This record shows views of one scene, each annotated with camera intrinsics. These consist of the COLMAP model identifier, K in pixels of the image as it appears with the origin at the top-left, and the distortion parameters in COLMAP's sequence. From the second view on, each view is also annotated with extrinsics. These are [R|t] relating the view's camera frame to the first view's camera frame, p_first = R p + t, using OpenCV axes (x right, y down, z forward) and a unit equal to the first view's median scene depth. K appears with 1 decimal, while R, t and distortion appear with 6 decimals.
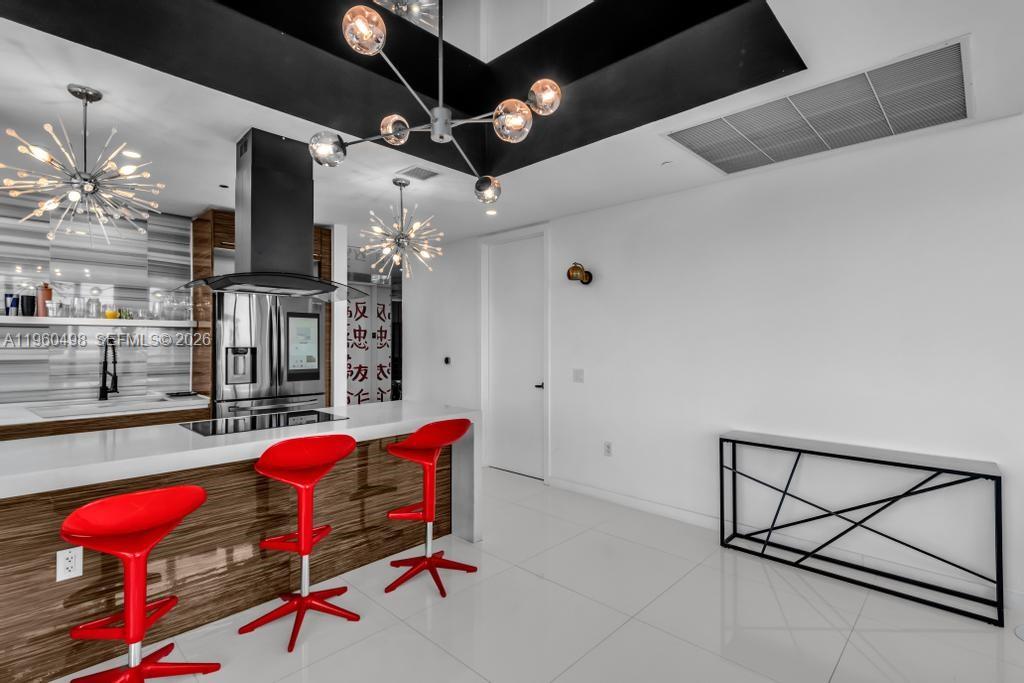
lens RADIAL K [[507.4, 0, 512.0], [0, 507.4, 341.5], [0, 0, 1]] dist [0.021487, -0.000287]
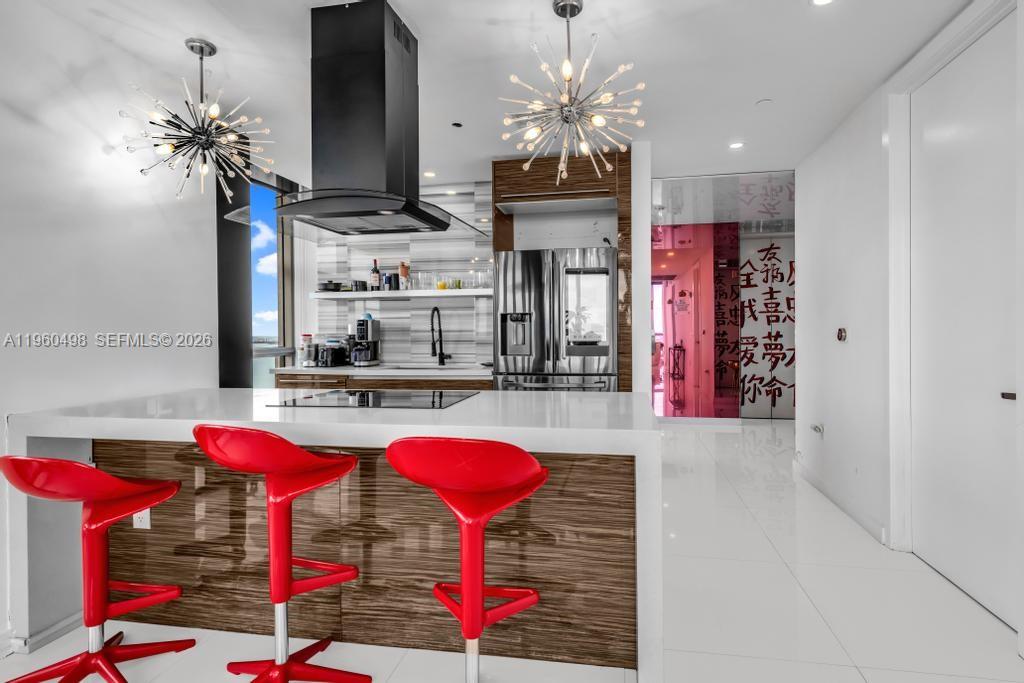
lens RADIAL K [[507.4, 0, 512.0], [0, 507.4, 341.5], [0, 0, 1]] dist [0.021487, -0.000287]
pose [[0.552736, 0.015270, -0.833217, 0.190785], [0.008823, 0.999669, 0.024174, 0.039977], [0.833310, -0.020713, 0.552418, 0.543015]]
